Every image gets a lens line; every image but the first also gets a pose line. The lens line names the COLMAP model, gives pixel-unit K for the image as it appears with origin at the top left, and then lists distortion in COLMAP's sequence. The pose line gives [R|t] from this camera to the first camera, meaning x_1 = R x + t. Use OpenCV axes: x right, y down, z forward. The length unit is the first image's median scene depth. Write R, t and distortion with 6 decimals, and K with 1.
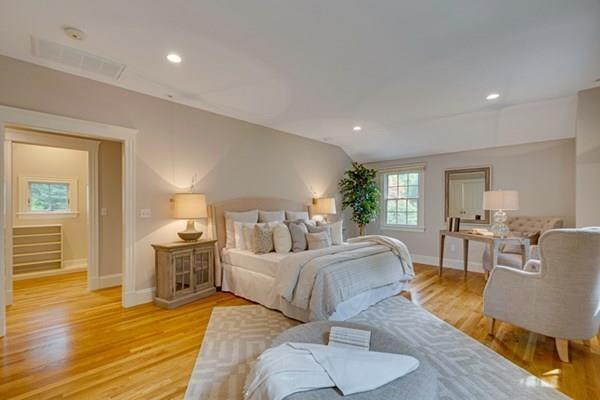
lens RADIAL K [[267.5, 0, 300.2], [0, 267.5, 216.8], [0, 0, 1]] dist [0.001270, -0.000145]
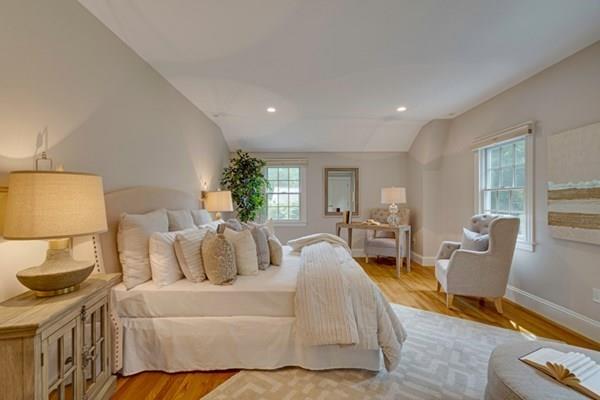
lens RADIAL K [[264.5, 0, 298.3], [0, 264.5, 208.7], [0, 0, 1]] dist [0.003474, -0.000571]
pose [[0.715918, -0.026455, 0.697682, -0.387176], [0.034209, 0.999411, 0.002794, -0.018620], [-0.697345, 0.021867, 0.716402, 0.417062]]
